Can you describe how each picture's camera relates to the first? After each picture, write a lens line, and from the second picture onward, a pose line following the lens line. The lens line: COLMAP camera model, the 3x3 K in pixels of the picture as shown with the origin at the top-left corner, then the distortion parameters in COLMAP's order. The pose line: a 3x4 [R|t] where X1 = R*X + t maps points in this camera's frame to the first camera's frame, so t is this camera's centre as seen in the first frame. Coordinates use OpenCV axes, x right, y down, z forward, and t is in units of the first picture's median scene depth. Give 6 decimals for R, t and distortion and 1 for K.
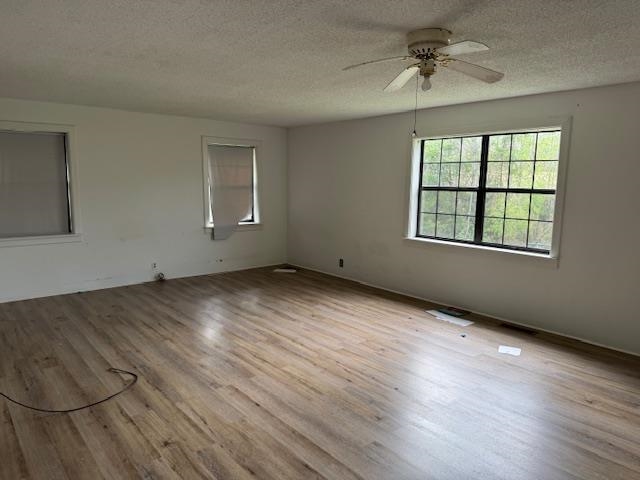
lens RADIAL K [[449.7, 0, 318.1], [0, 449.7, 241.5], [0, 0, 1]] dist [0.064307, -0.062102]
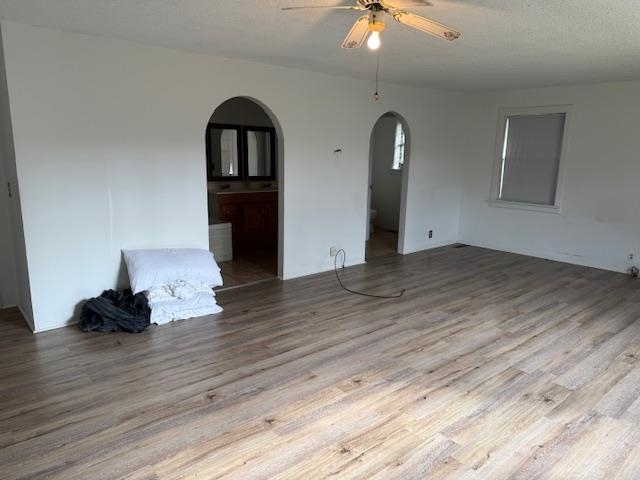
lens RADIAL K [[449.7, 0, 318.1], [0, 449.7, 241.5], [0, 0, 1]] dist [0.064307, -0.062102]
pose [[0.001588, 0.191082, -0.981573, 0.767560], [-0.155681, 0.969653, 0.188510, -0.072137], [0.987806, 0.152513, 0.031287, 0.584265]]
